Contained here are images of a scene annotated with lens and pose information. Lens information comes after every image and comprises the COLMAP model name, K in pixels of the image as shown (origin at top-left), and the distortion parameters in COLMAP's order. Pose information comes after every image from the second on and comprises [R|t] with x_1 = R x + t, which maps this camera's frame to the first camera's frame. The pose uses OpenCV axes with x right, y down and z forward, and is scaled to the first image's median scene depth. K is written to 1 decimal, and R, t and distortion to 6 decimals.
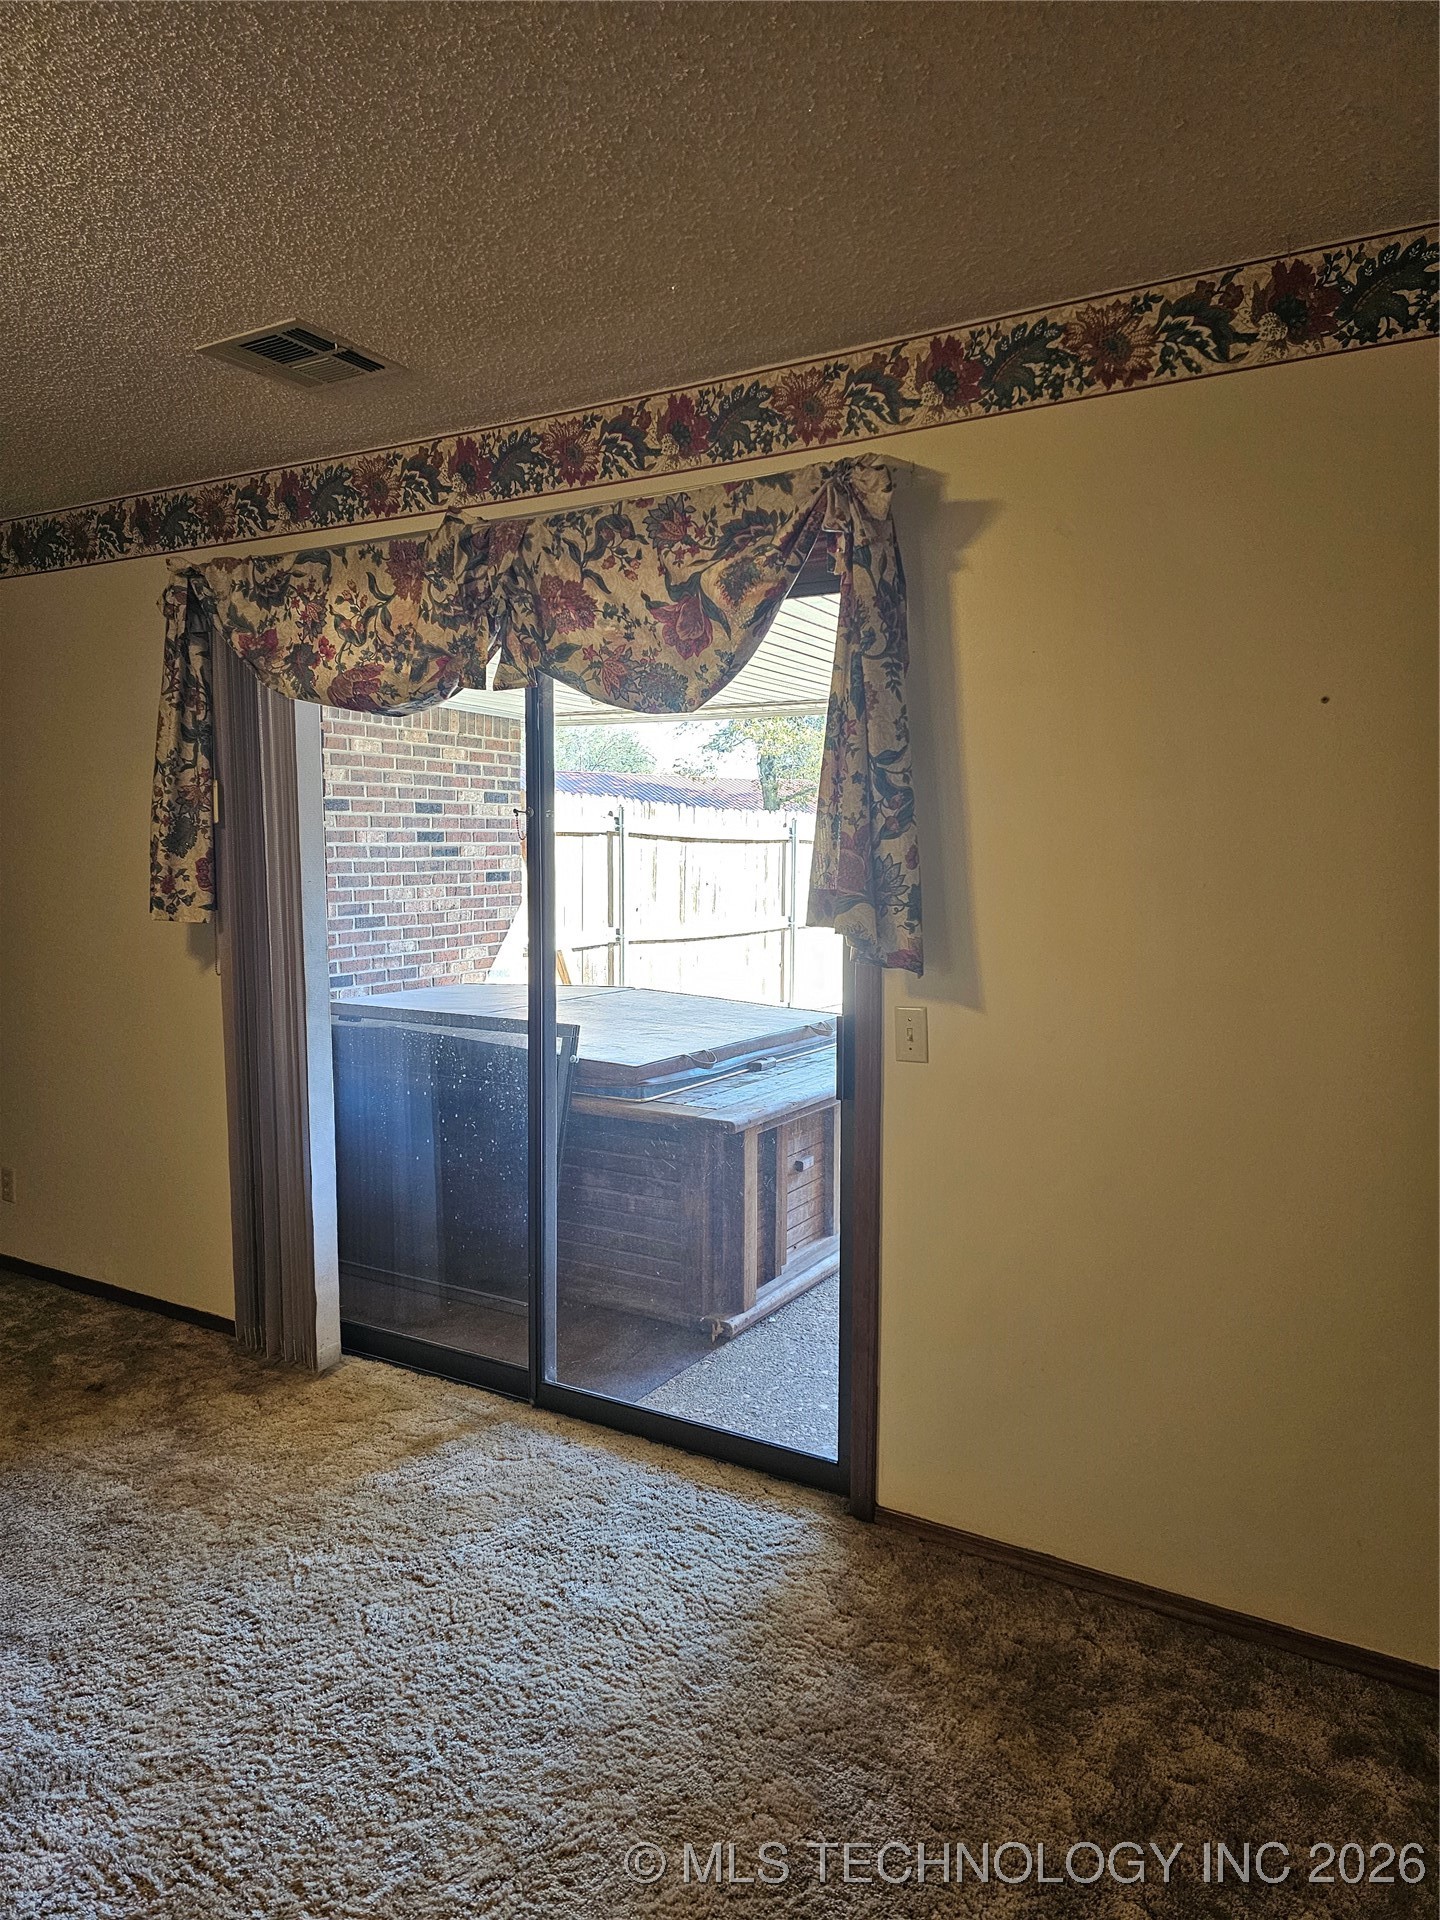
lens RADIAL K [[1275.5, 0, 712.2], [0, 1275.5, 950.5], [0, 0, 1]] dist [0.067008, -0.059259]
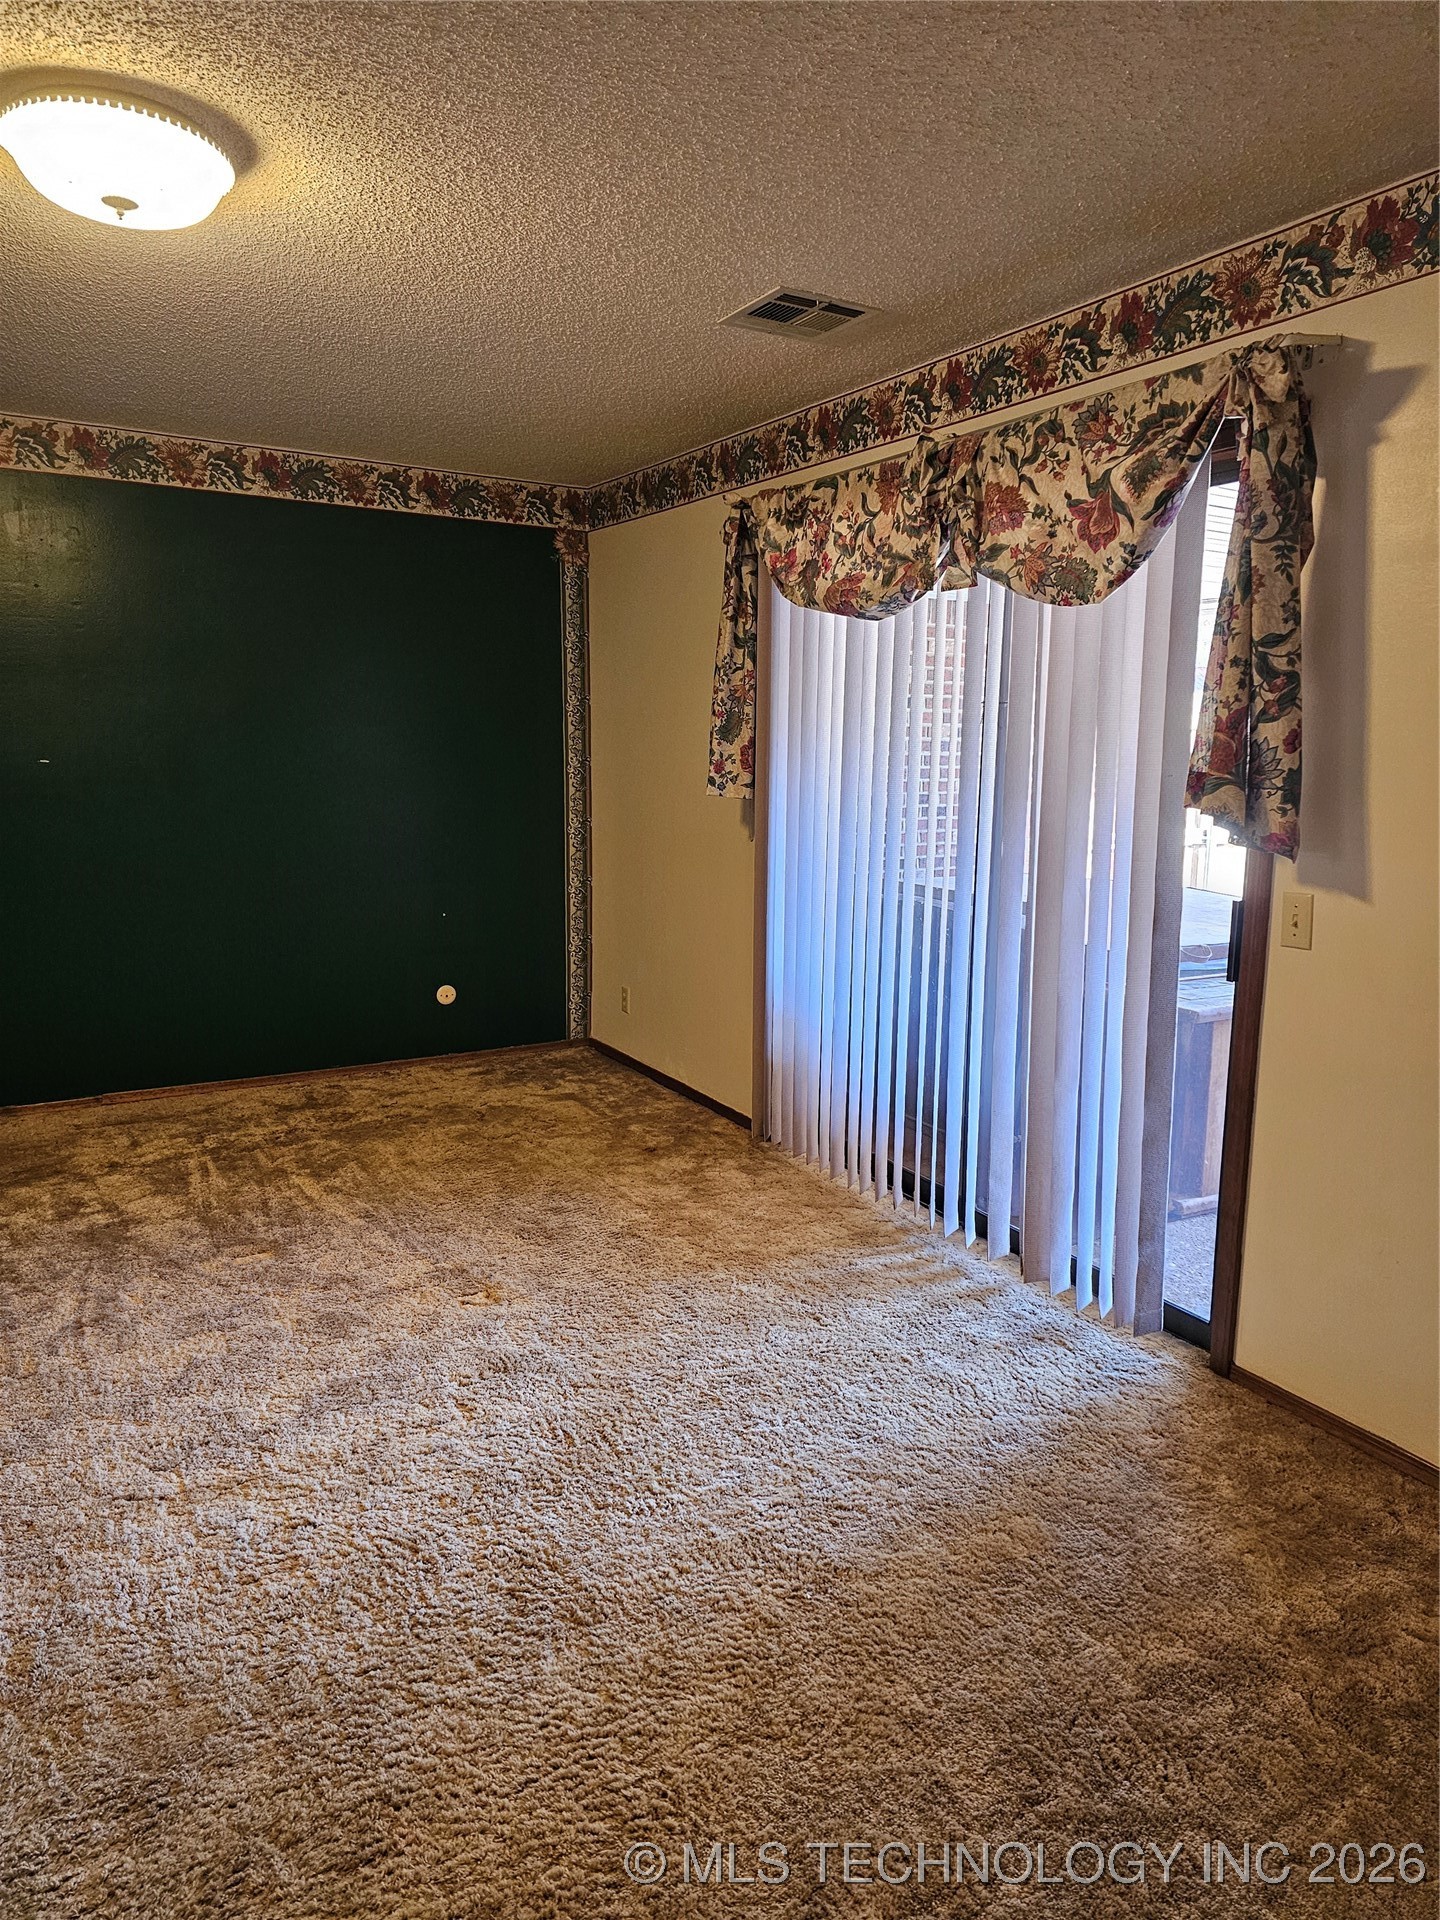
lens RADIAL K [[1257.5, 0, 724.8], [0, 1257.5, 967.6], [0, 0, 1]] dist [0.016325, -0.025841]
pose [[0.876812, 0.093190, -0.471717, 0.233339], [-0.050426, 0.993451, 0.102531, 0.023242], [0.478183, -0.066114, 0.875768, -0.090368]]
